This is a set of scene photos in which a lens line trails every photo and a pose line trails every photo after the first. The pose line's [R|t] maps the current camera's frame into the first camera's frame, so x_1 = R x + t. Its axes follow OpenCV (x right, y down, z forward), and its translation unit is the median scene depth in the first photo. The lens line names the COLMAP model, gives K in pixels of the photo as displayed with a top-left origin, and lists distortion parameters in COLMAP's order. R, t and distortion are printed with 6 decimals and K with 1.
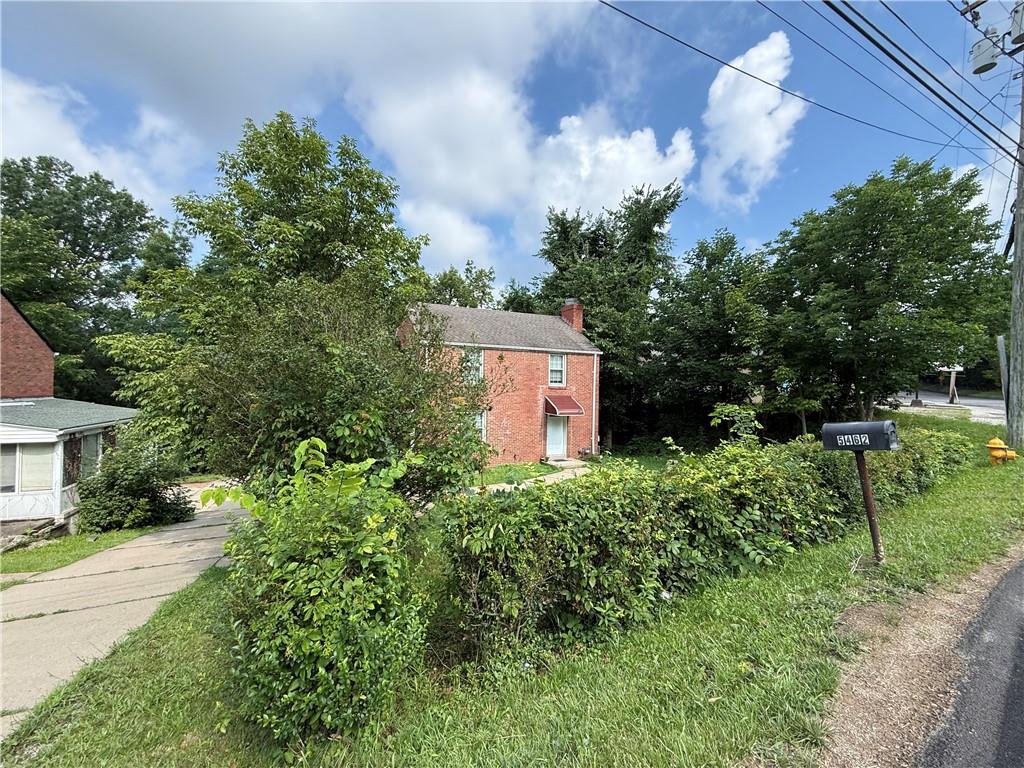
lens RADIAL K [[409.2, 0, 512.0], [0, 409.2, 384.0], [0, 0, 1]] dist [-0.000785, -0.007950]
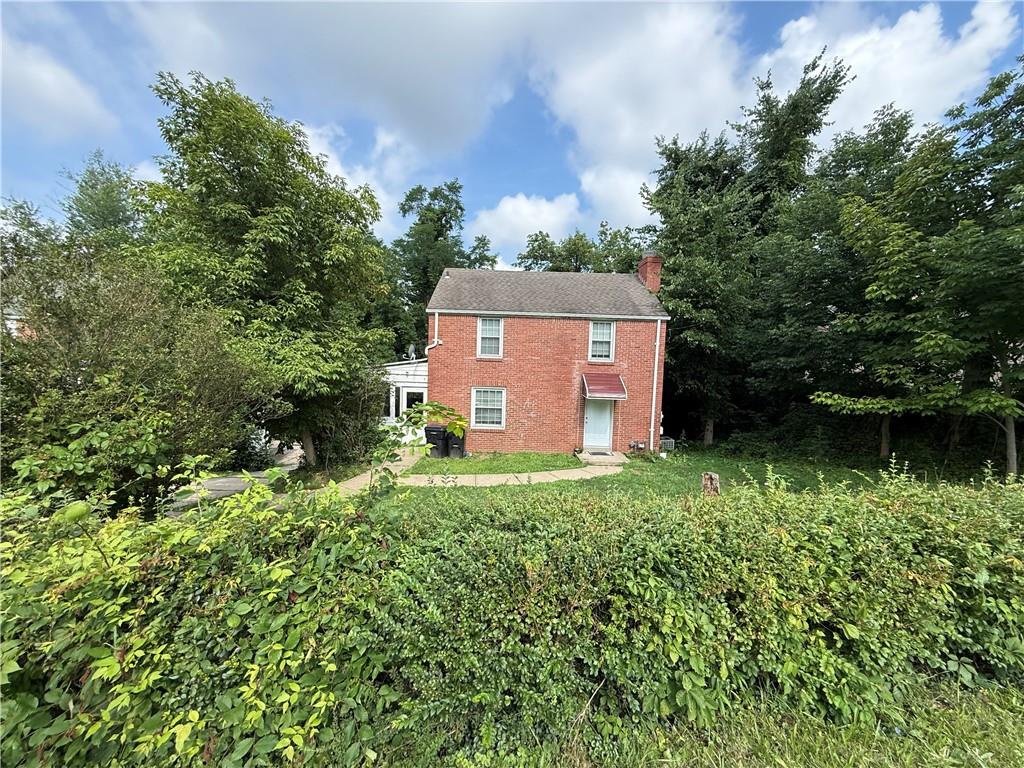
lens RADIAL K [[415.0, 0, 512.1], [0, 415.0, 373.7], [0, 0, 1]] dist [0.022603, -0.012927]
pose [[0.896799, 0.032856, -0.441216, 0.262347], [-0.017400, 0.999086, 0.039033, 0.000482], [0.442095, -0.027328, 0.896552, 0.162807]]
